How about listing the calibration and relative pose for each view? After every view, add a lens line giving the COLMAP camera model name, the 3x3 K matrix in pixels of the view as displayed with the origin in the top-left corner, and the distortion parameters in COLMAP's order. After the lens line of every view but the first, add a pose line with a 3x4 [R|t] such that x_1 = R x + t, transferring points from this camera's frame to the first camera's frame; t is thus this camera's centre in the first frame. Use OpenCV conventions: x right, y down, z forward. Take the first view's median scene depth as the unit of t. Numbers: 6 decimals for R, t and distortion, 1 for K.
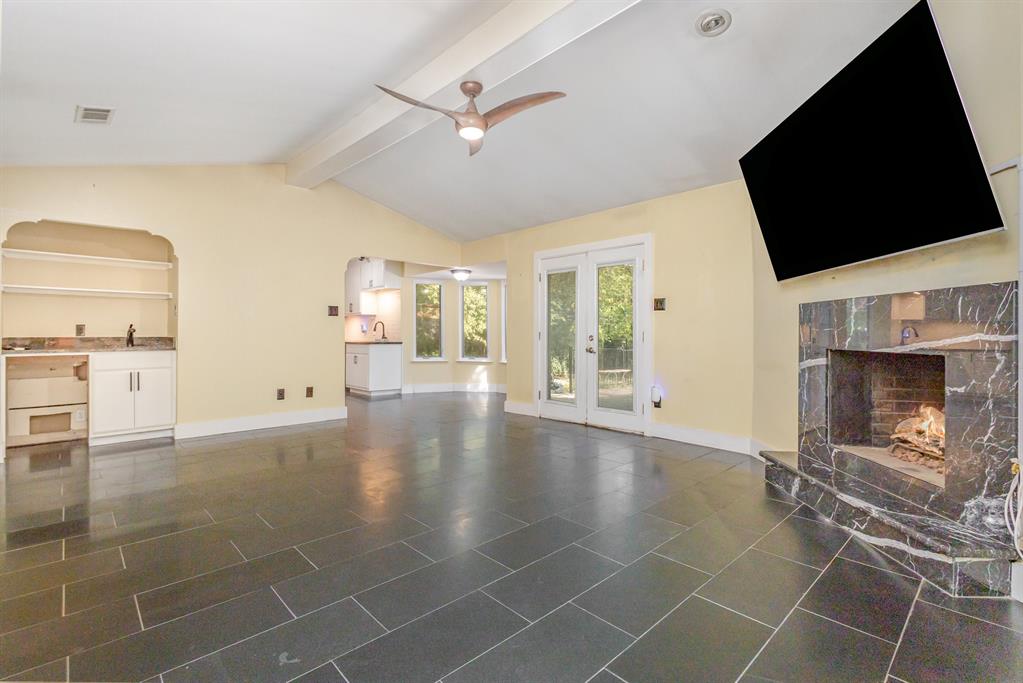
lens RADIAL K [[472.2, 0, 507.5], [0, 472.2, 332.1], [0, 0, 1]] dist [0.006699, -0.000906]
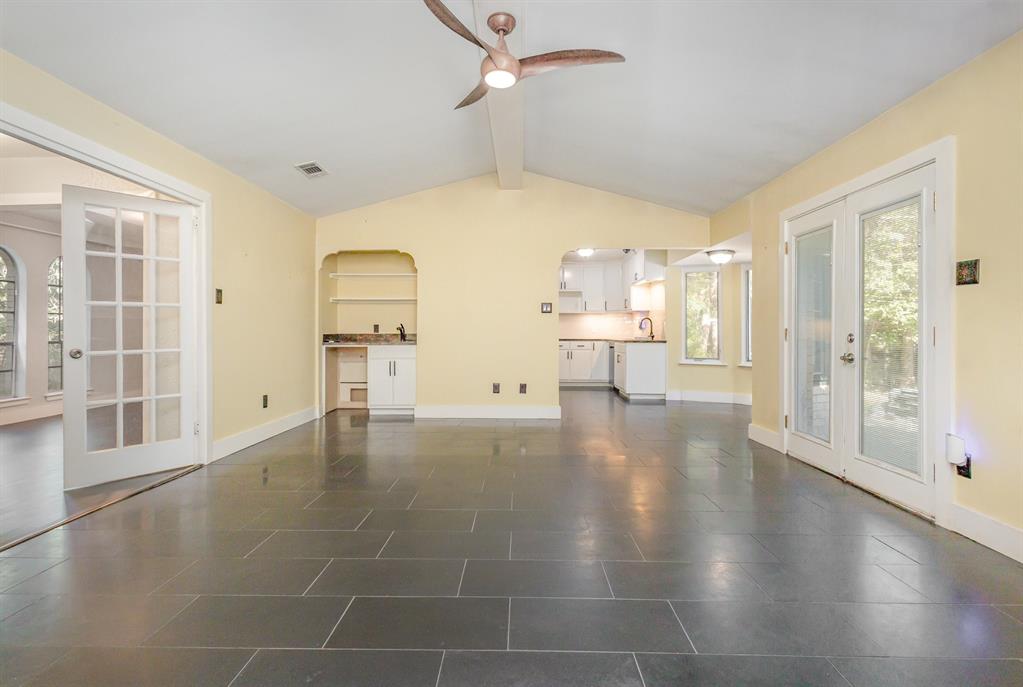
lens RADIAL K [[472.2, 0, 513.7], [0, 472.2, 332.5], [0, 0, 1]] dist [0.006699, -0.000906]
pose [[0.717365, 0.001784, -0.696696, 0.313761], [0.001903, 0.999988, 0.004520, 0.001808], [0.696695, -0.004568, 0.717353, 0.288558]]
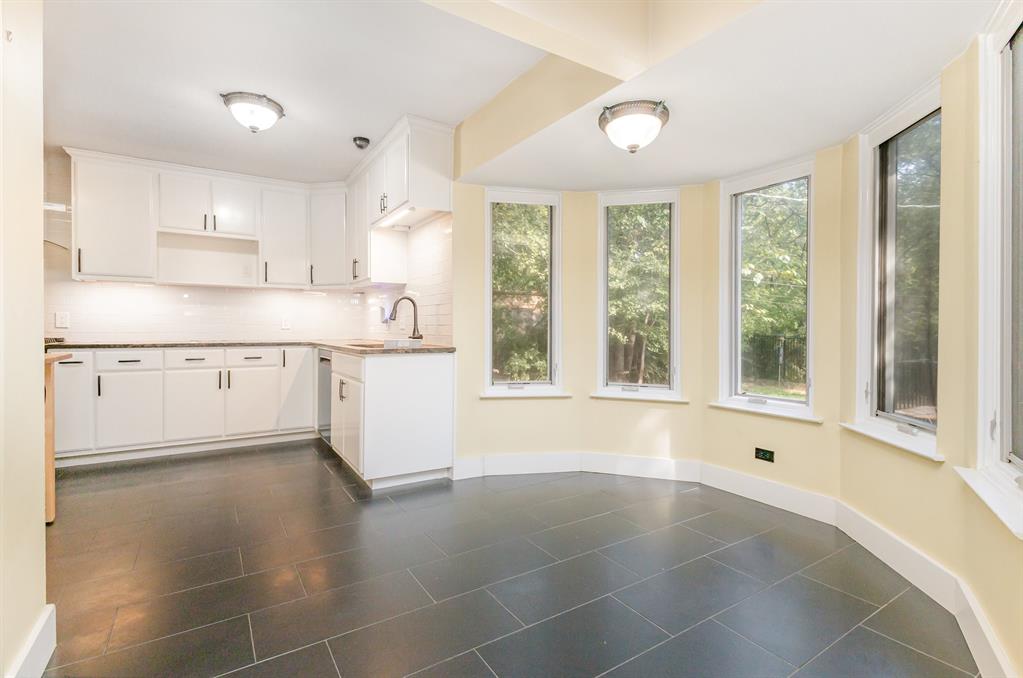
lens RADIAL K [[472.2, 0, 504.5], [0, 472.2, 329.5], [0, 0, 1]] dist [0.006699, -0.000906]
pose [[0.981159, 0.004534, -0.193151, -0.180972], [-0.002791, 0.999953, 0.009299, 0.003458], [0.193184, -0.008585, 0.981125, 1.052424]]
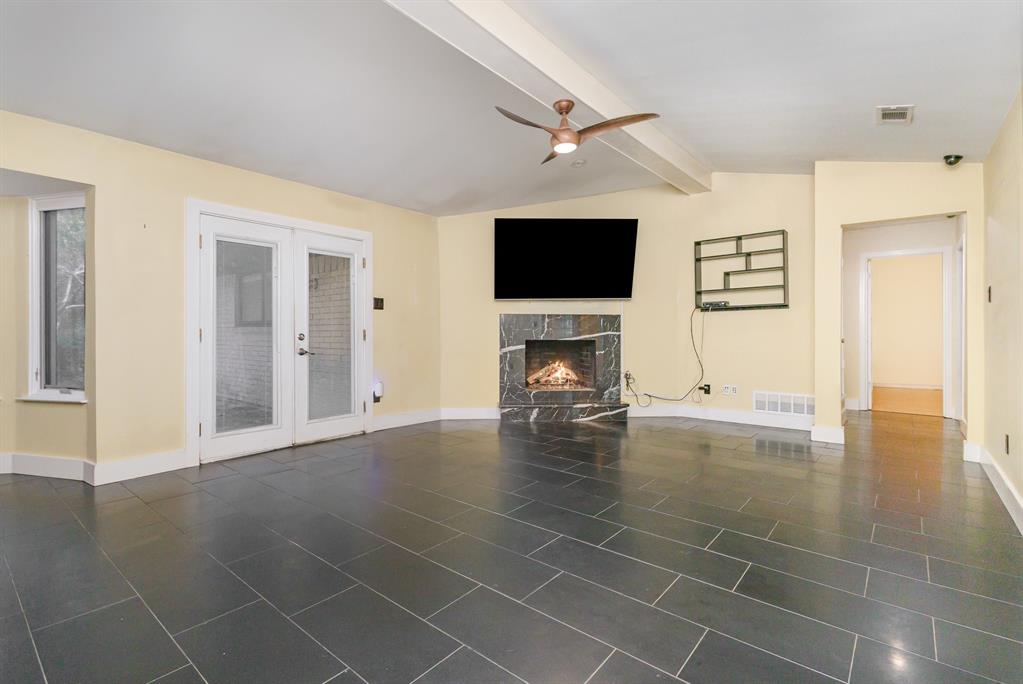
lens RADIAL K [[472.2, 0, 516.6], [0, 472.2, 331.4], [0, 0, 1]] dist [0.006699, -0.000906]
pose [[-0.132864, -0.000119, 0.991134, -0.731443], [-0.004713, 0.999989, -0.000511, 0.001914], [-0.991123, -0.004739, -0.132863, 0.801214]]
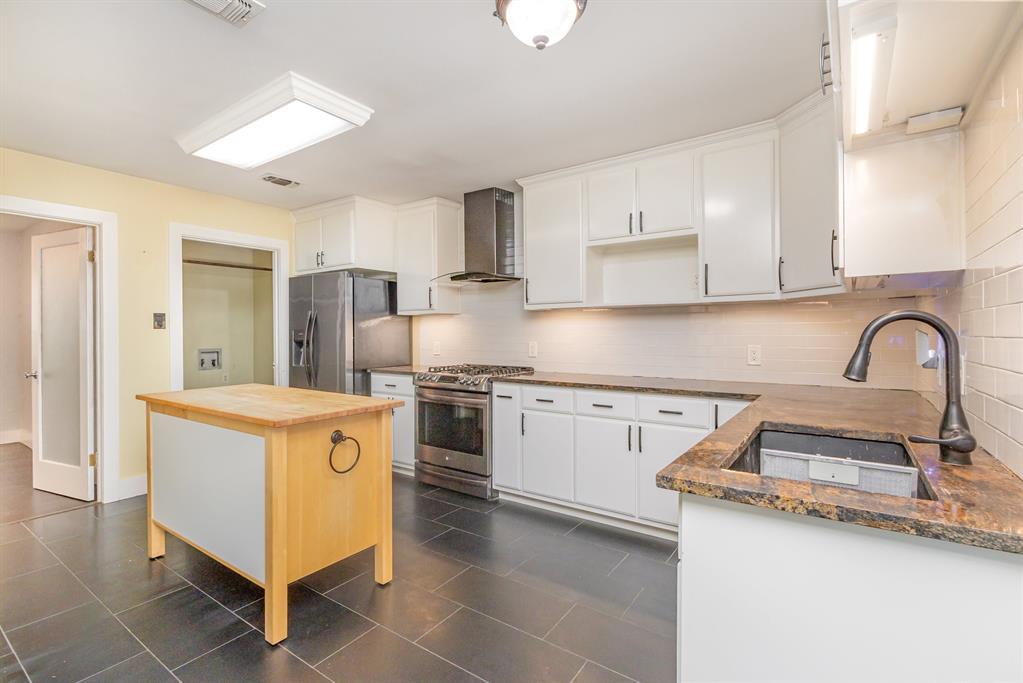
lens RADIAL K [[472.2, 0, 512.2], [0, 472.2, 335.4], [0, 0, 1]] dist [0.006699, -0.000906]
pose [[0.207448, 0.002733, -0.978242, -0.273895], [0.005643, 0.999976, 0.003991, -0.030043], [0.978230, -0.006348, 0.207428, 1.483137]]
